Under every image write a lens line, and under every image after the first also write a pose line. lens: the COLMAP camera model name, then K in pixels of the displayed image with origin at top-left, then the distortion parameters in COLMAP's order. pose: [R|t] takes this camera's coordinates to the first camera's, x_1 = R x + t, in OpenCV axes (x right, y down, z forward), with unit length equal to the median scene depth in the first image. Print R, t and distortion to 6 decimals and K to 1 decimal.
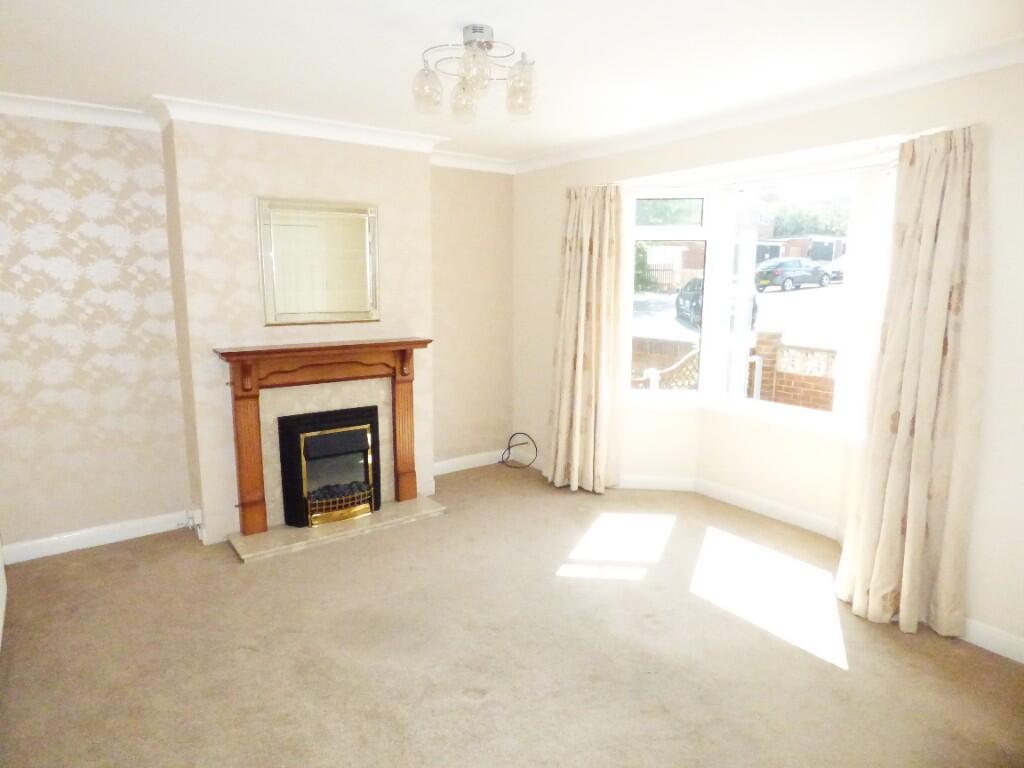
lens RADIAL K [[611.5, 0, 511.1], [0, 611.5, 384.2], [0, 0, 1]] dist [-0.030042, 0.001790]
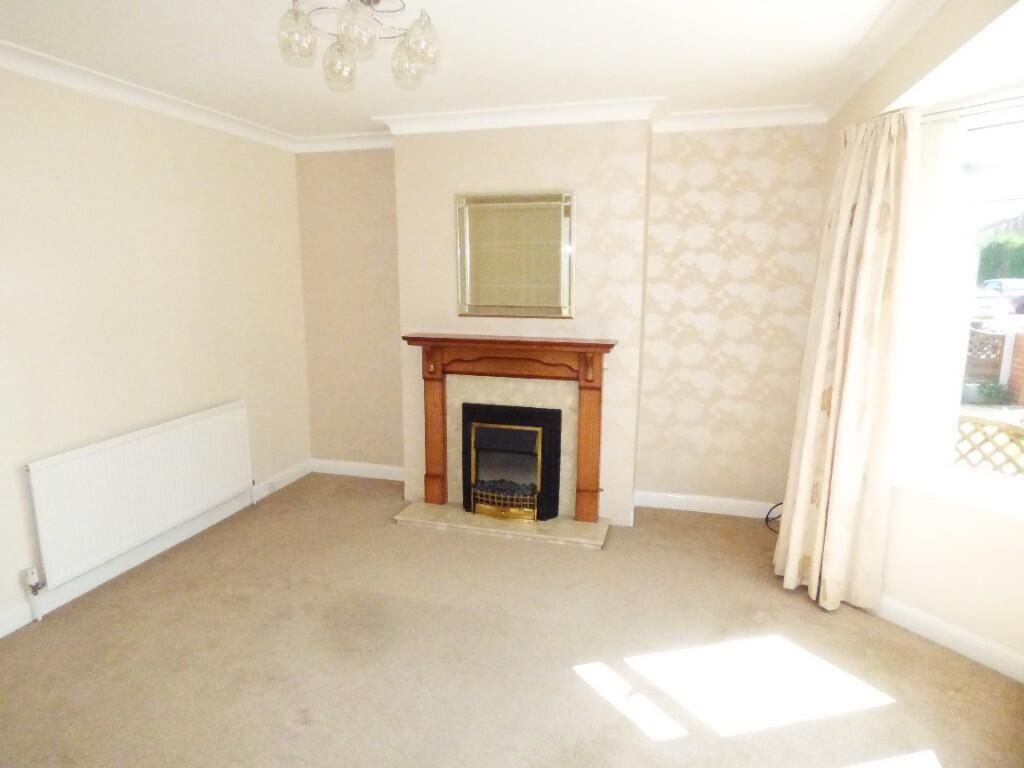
lens RADIAL K [[632.8, 0, 511.1], [0, 632.8, 383.3], [0, 0, 1]] dist [-0.001977, 0.001570]
pose [[0.602019, 0.136212, -0.786778, 0.495794], [-0.134444, 0.988566, 0.068274, -0.061600], [0.787082, 0.064675, 0.613449, 0.366676]]
